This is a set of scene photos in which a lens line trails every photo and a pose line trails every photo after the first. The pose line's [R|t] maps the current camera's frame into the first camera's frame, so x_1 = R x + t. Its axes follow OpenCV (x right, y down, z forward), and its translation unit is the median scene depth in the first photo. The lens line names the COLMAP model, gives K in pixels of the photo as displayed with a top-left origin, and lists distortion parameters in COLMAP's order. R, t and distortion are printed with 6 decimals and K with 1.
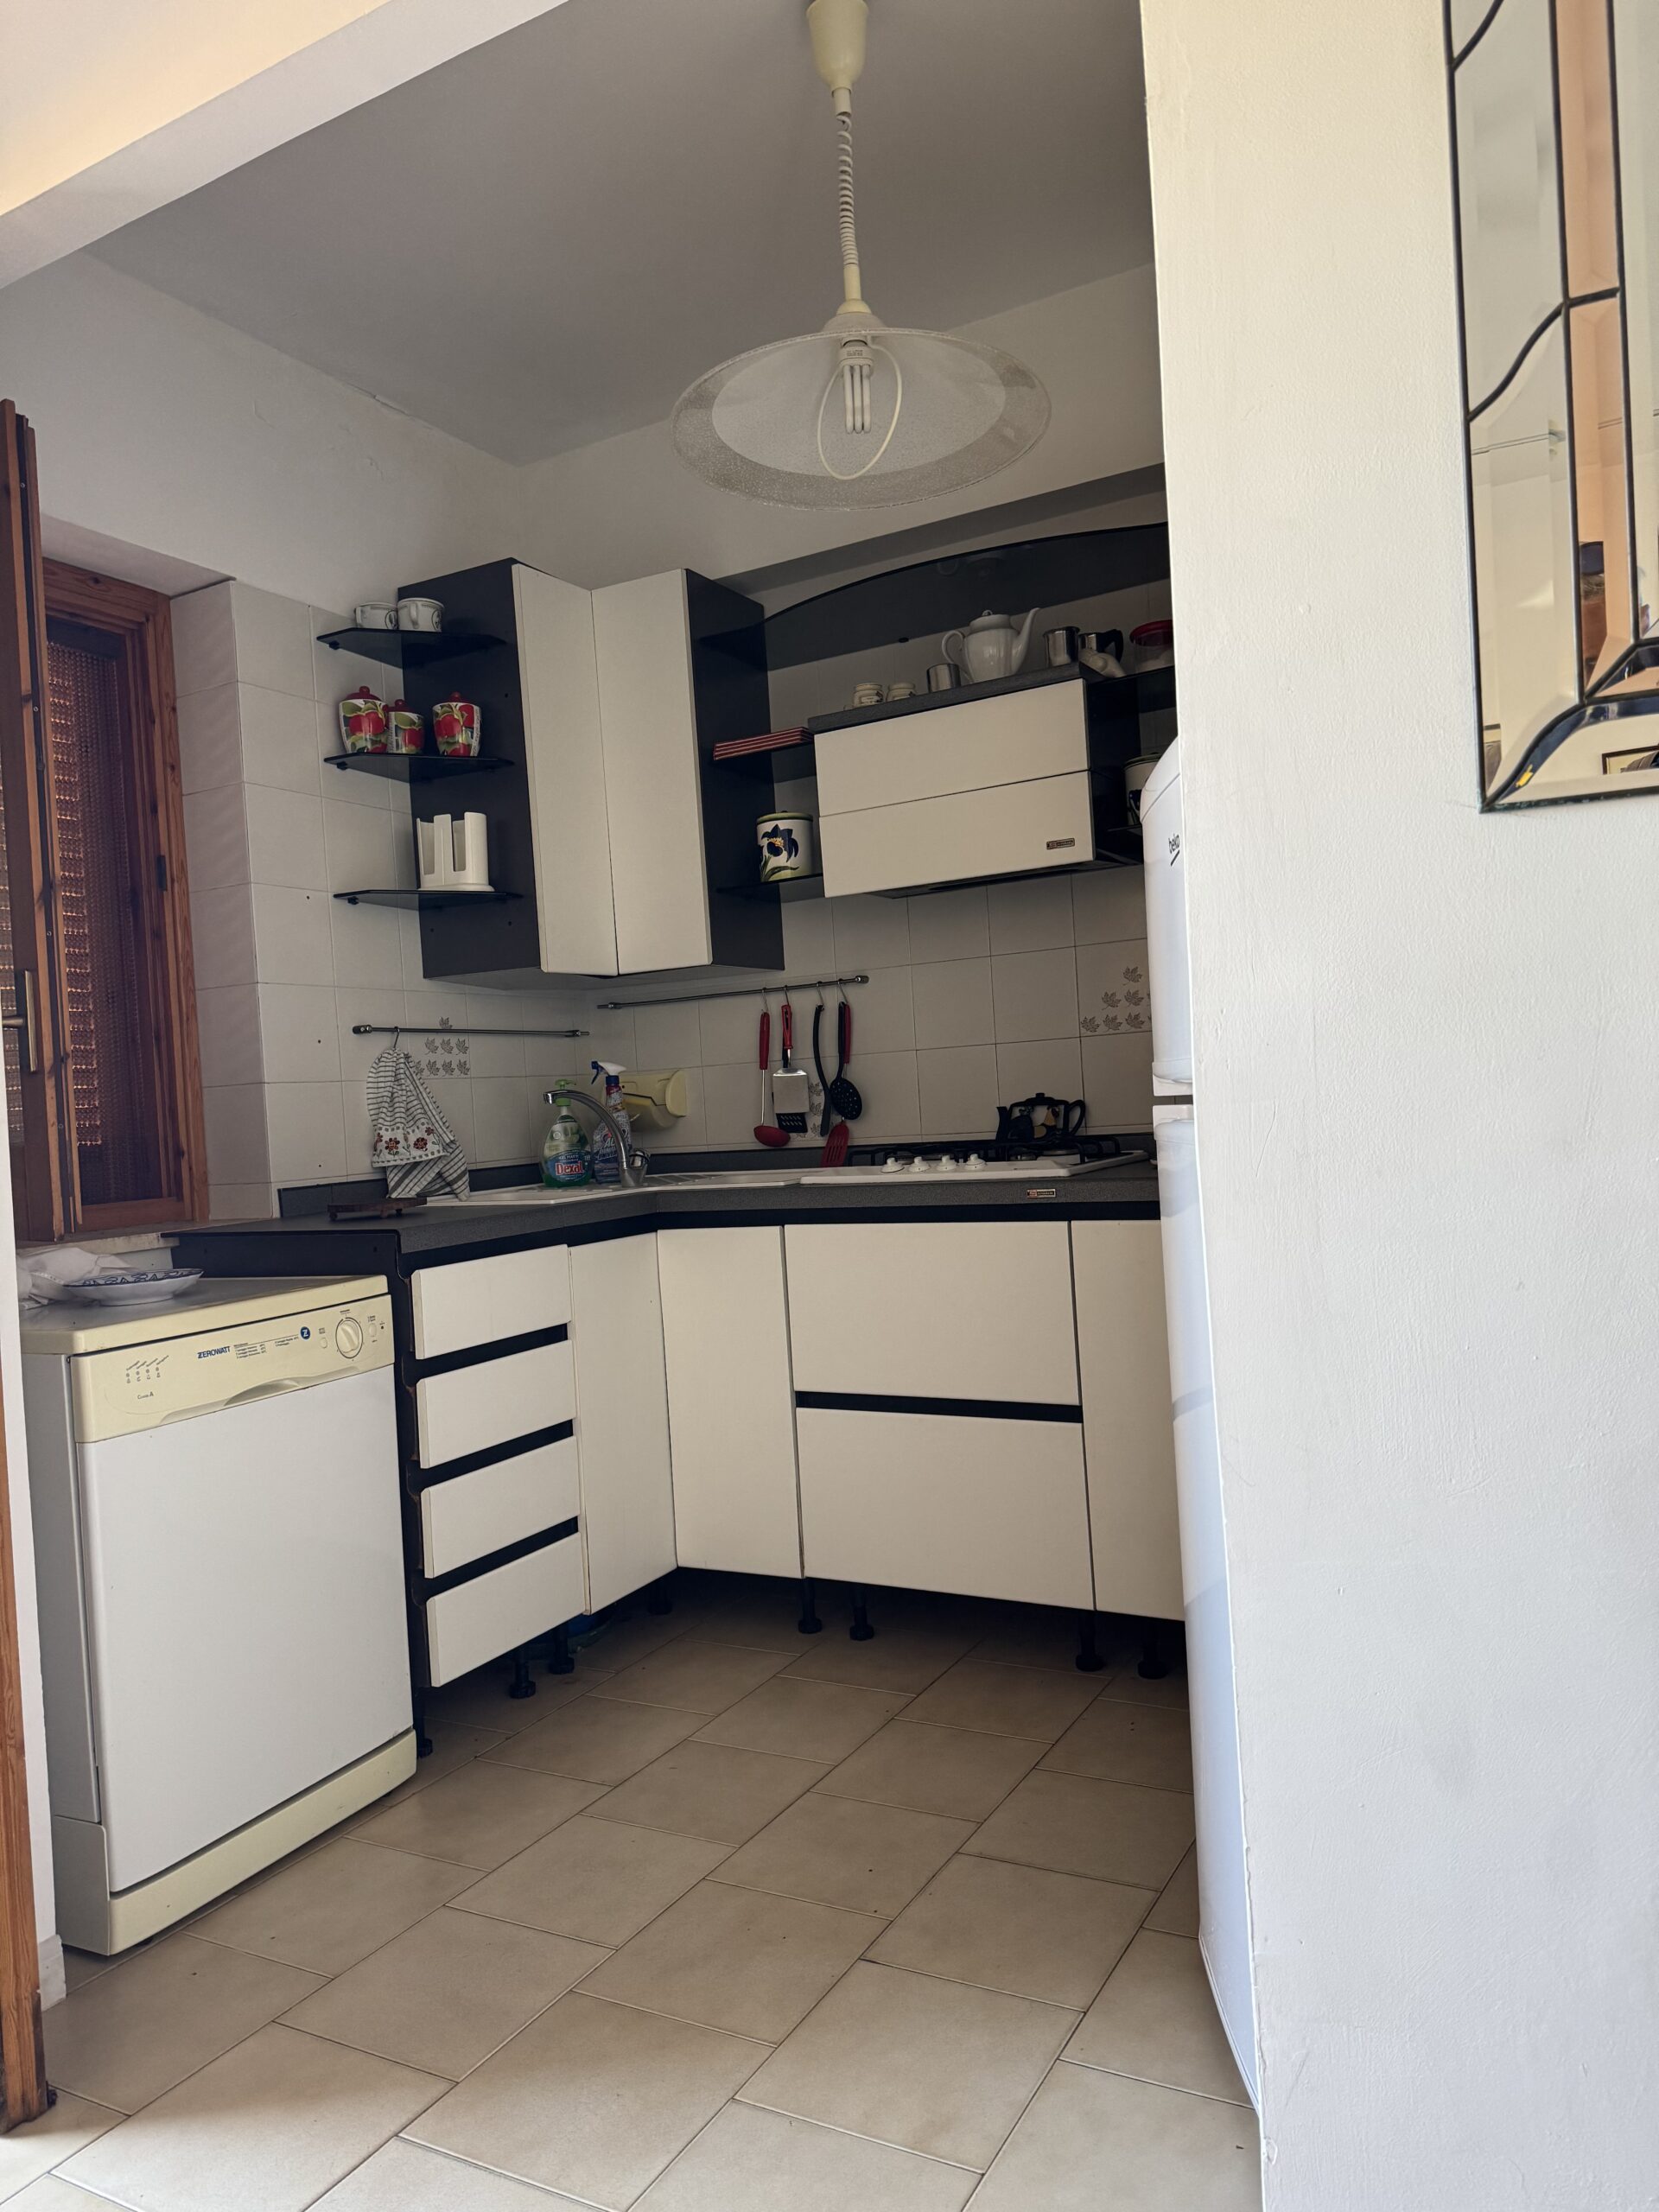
lens RADIAL K [[1559.7, 0, 824.9], [0, 1559.7, 1117.5], [0, 0, 1]] dist [0.060869, -0.085606]
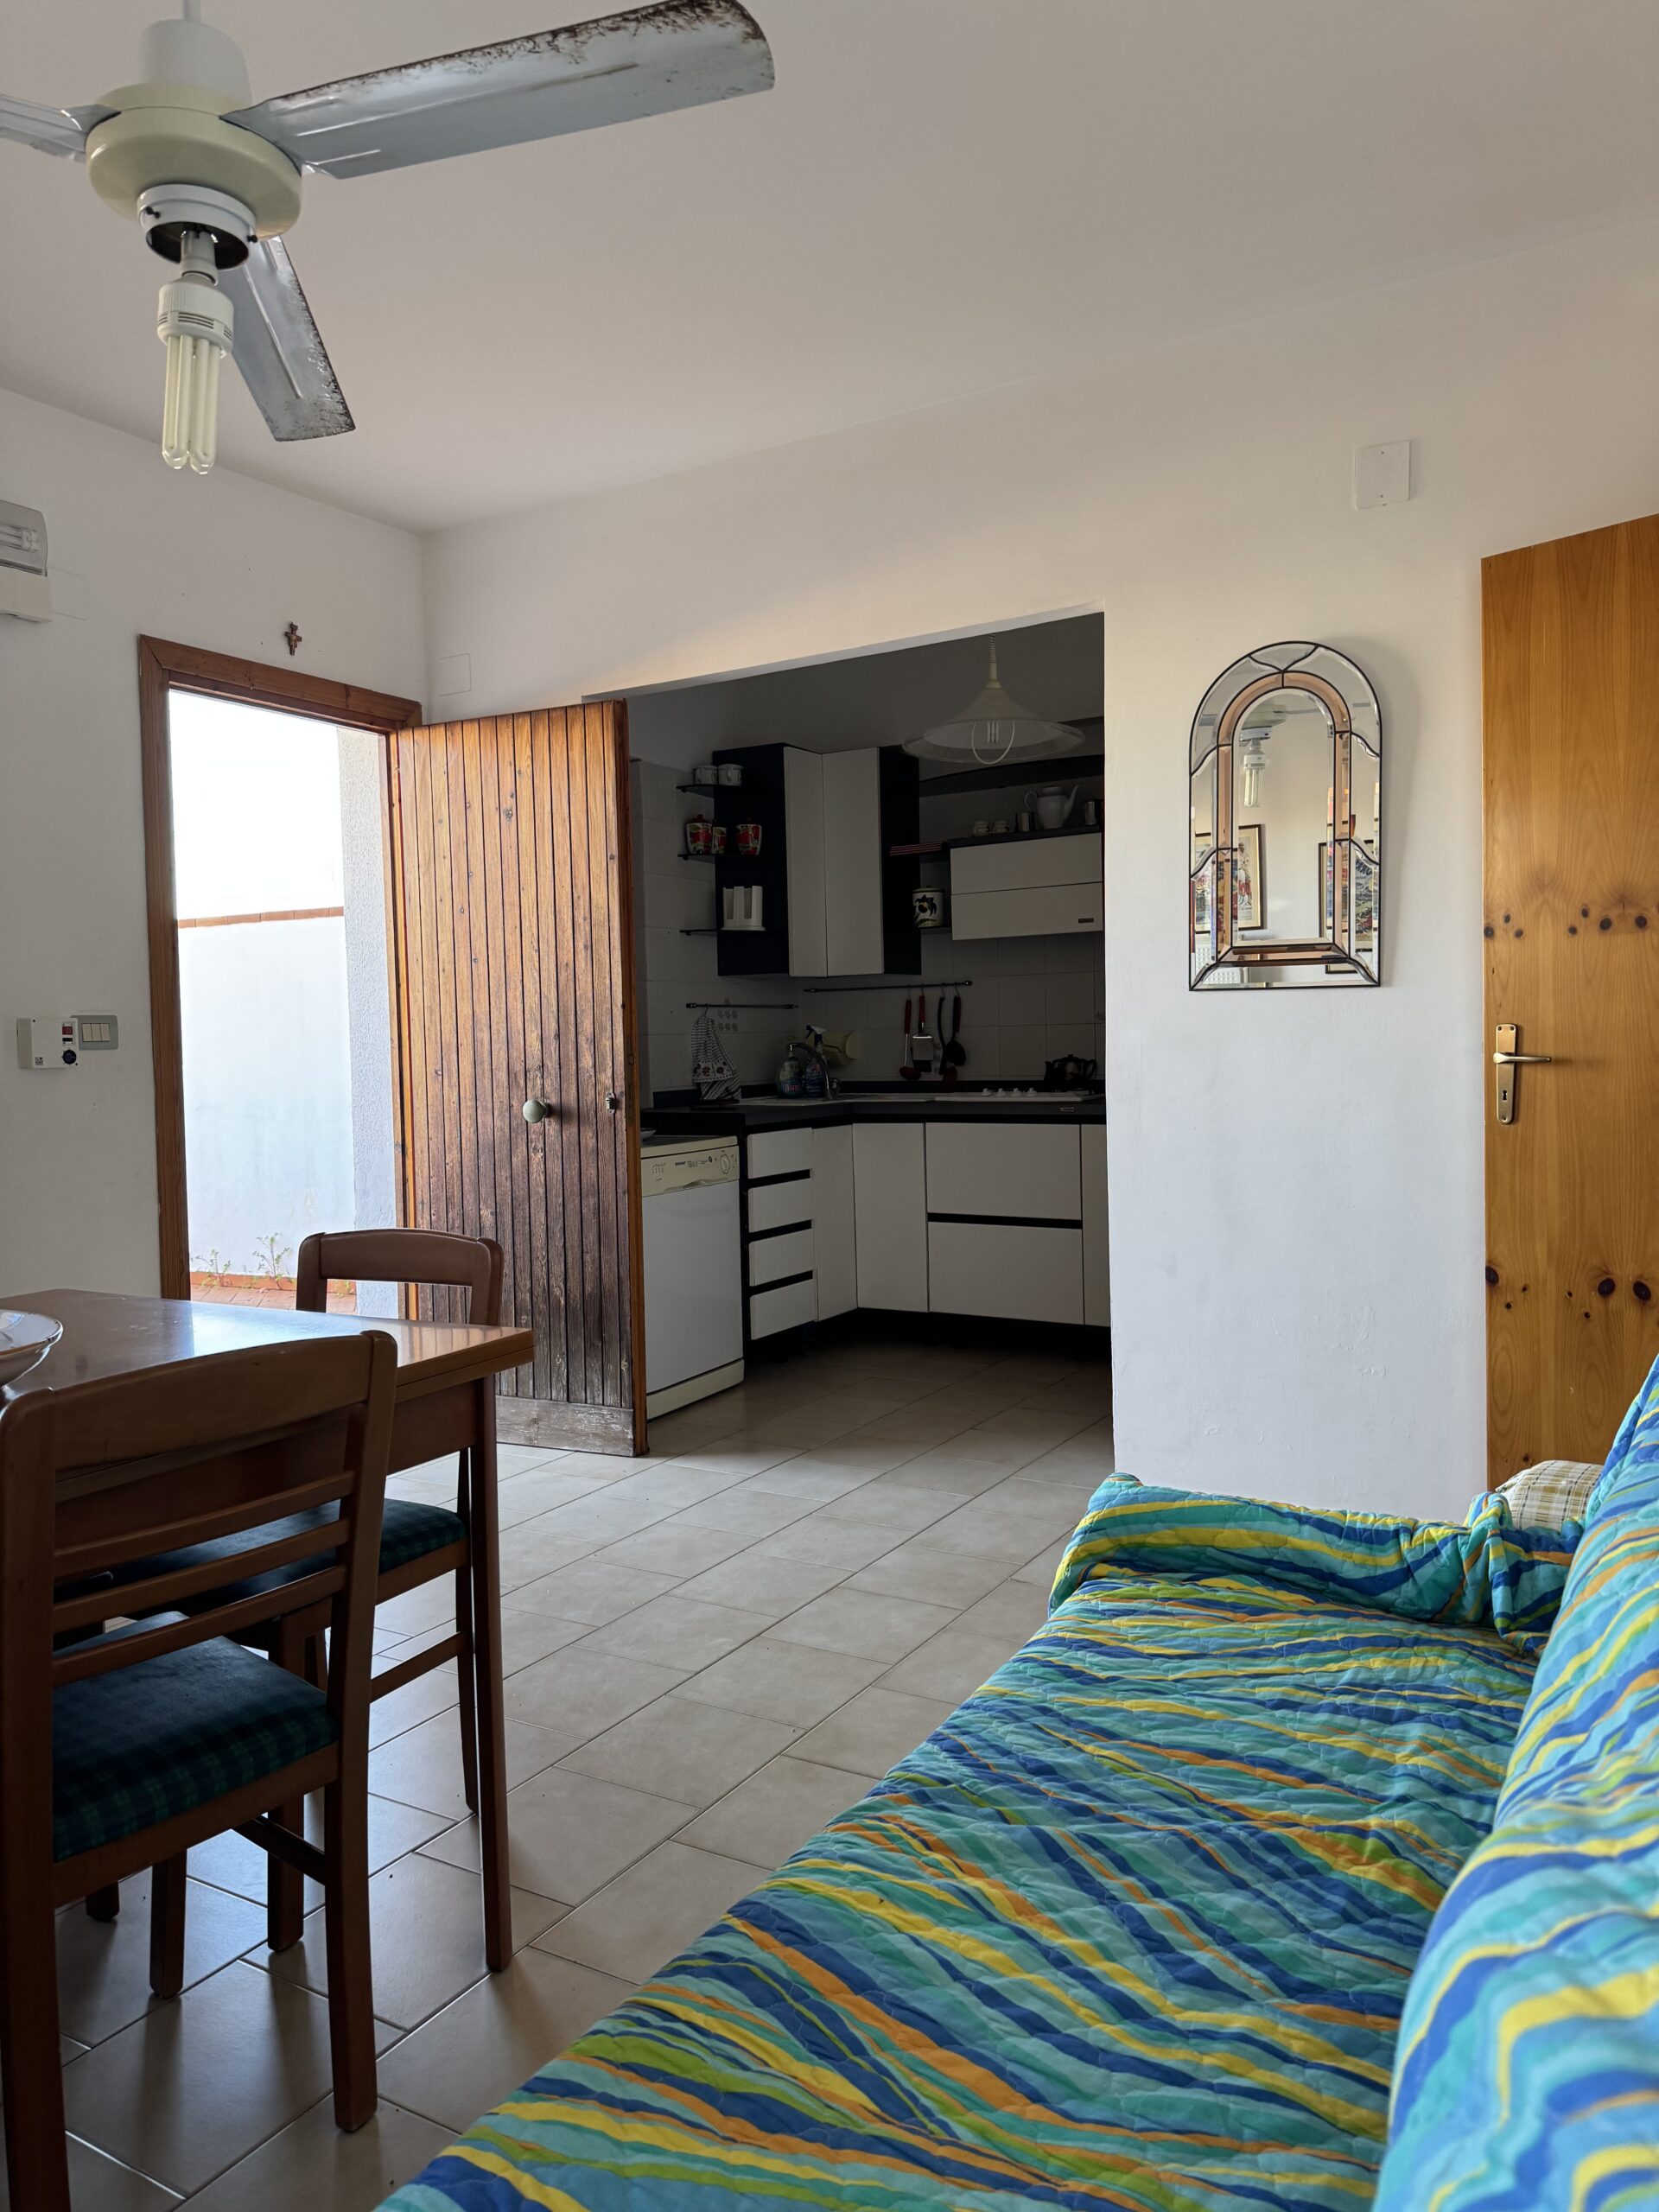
lens RADIAL K [[1552.5, 0, 794.1], [0, 1552.5, 1108.2], [0, 0, 1]] dist [0.054024, -0.072300]
pose [[0.998032, 0.038719, -0.049324, -0.084465], [-0.036876, 0.998607, 0.037740, -0.010420], [0.050716, -0.035847, 0.998070, -0.772091]]
